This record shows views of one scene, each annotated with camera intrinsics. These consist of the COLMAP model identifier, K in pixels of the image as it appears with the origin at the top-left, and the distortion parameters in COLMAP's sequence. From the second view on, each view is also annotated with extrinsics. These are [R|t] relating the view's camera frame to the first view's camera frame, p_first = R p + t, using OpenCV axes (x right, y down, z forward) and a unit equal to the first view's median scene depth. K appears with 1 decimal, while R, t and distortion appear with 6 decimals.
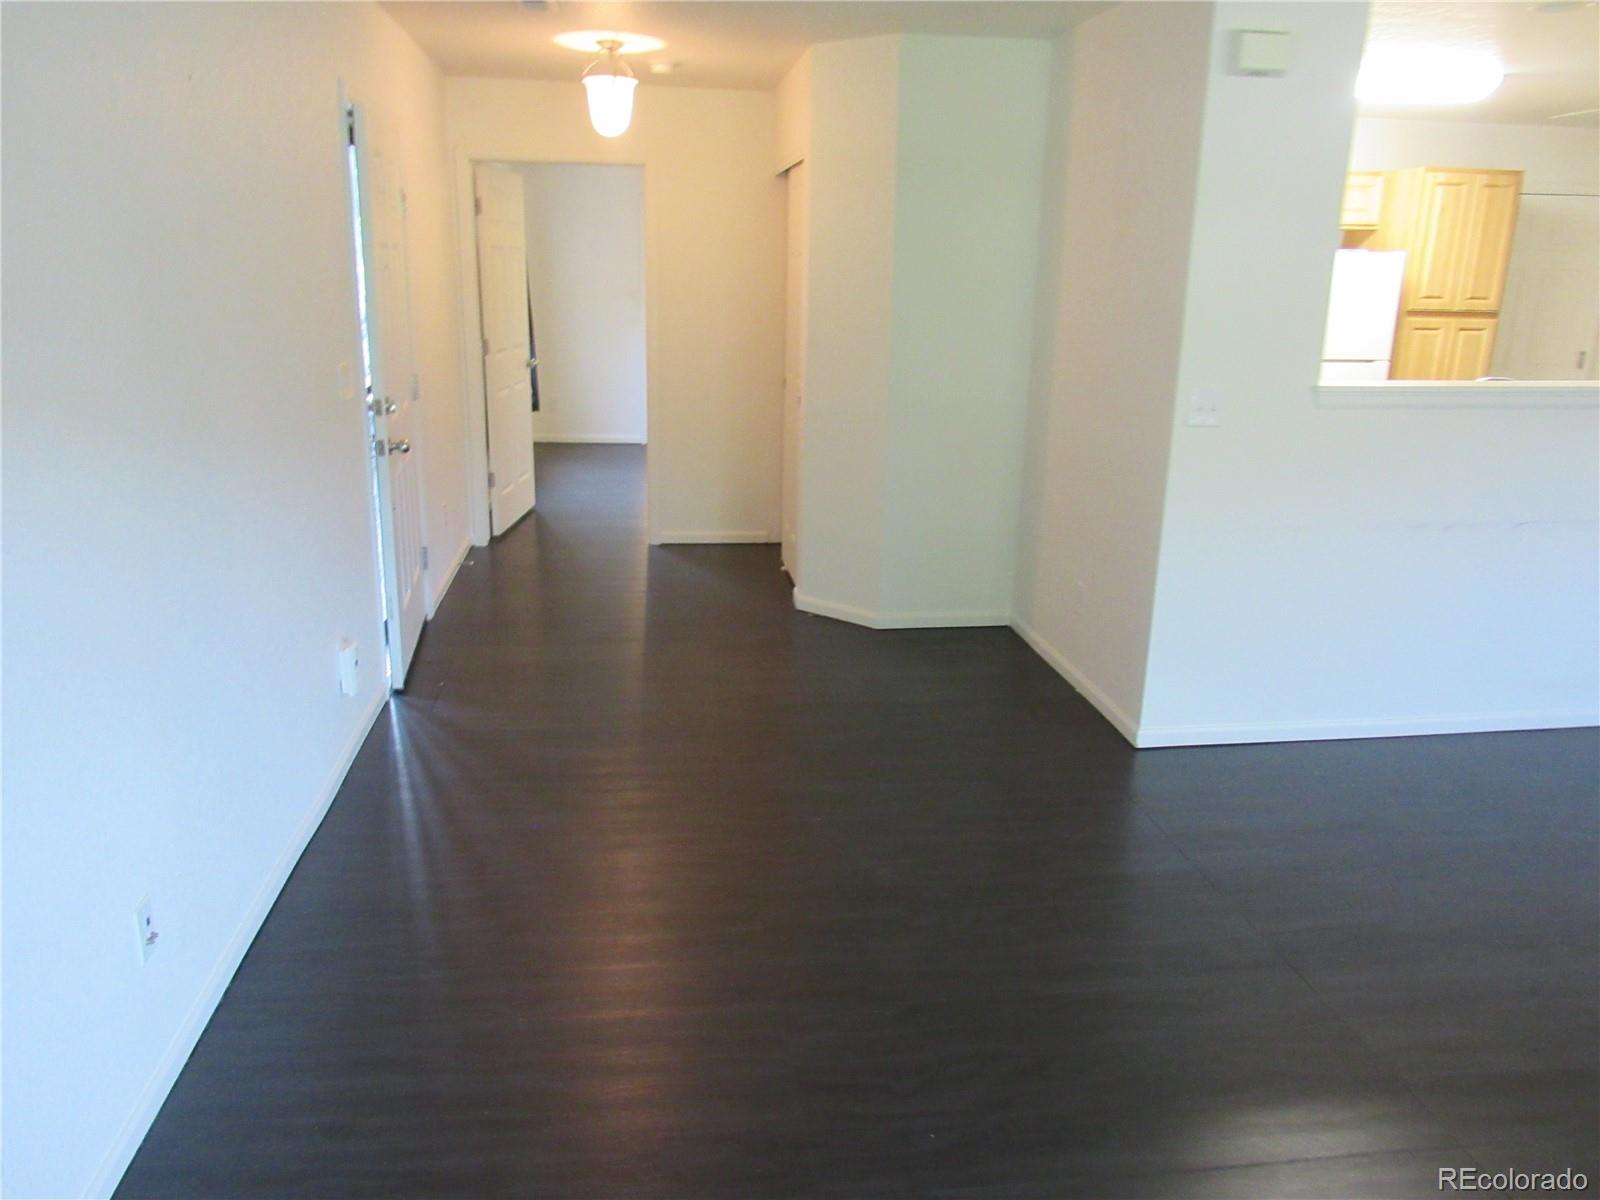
lens RADIAL K [[1137.5, 0, 797.0], [0, 1137.5, 599.2], [0, 0, 1]] dist [-0.020745, 0.006431]
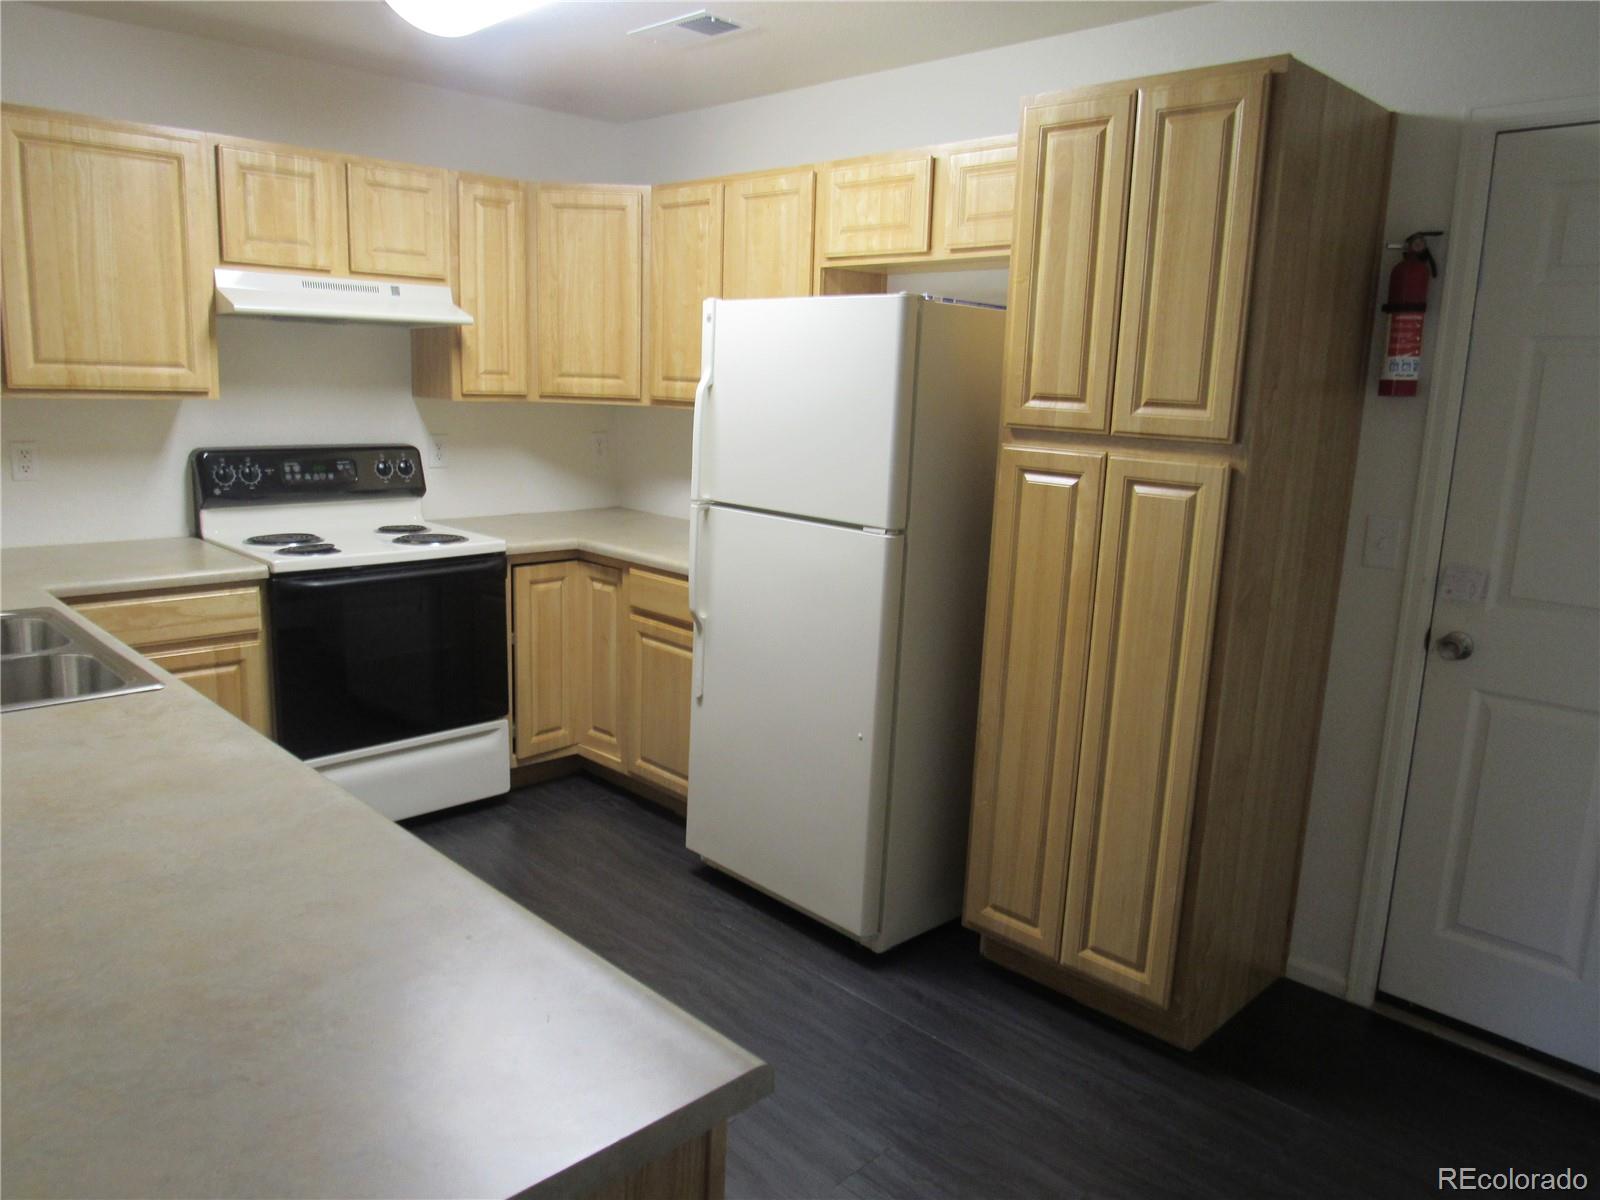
lens RADIAL K [[1137.5, 0, 799.2], [0, 1137.5, 598.2], [0, 0, 1]] dist [-0.020745, 0.006431]
pose [[0.598414, 0.161581, -0.784725, 0.860712], [-0.251337, 0.967870, 0.007628, -0.178661], [0.760743, 0.192666, 0.619798, 0.696262]]
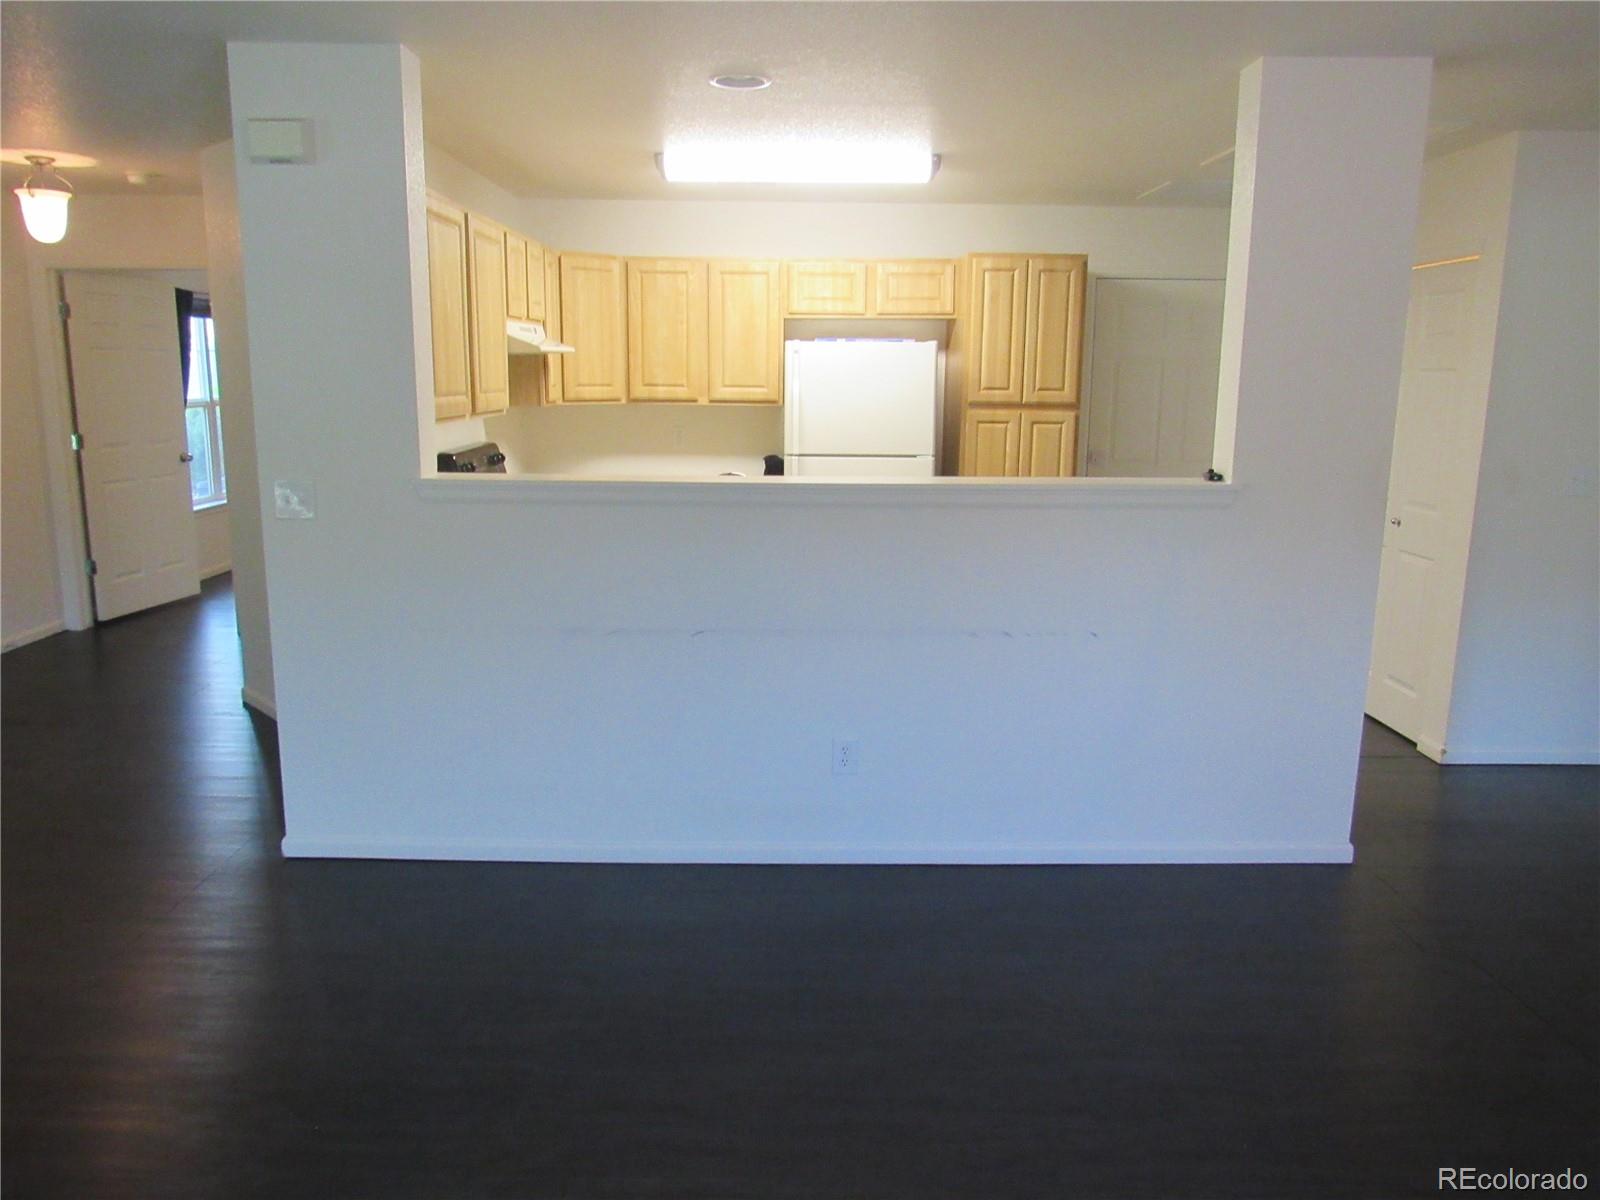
lens RADIAL K [[1137.5, 0, 794.4], [0, 1137.5, 594.3], [0, 0, 1]] dist [-0.020745, 0.006431]
pose [[0.989887, 0.021309, -0.140249, 0.543483], [-0.033763, 0.995634, -0.087025, -0.012135], [0.137783, 0.090880, 0.986284, 0.071734]]
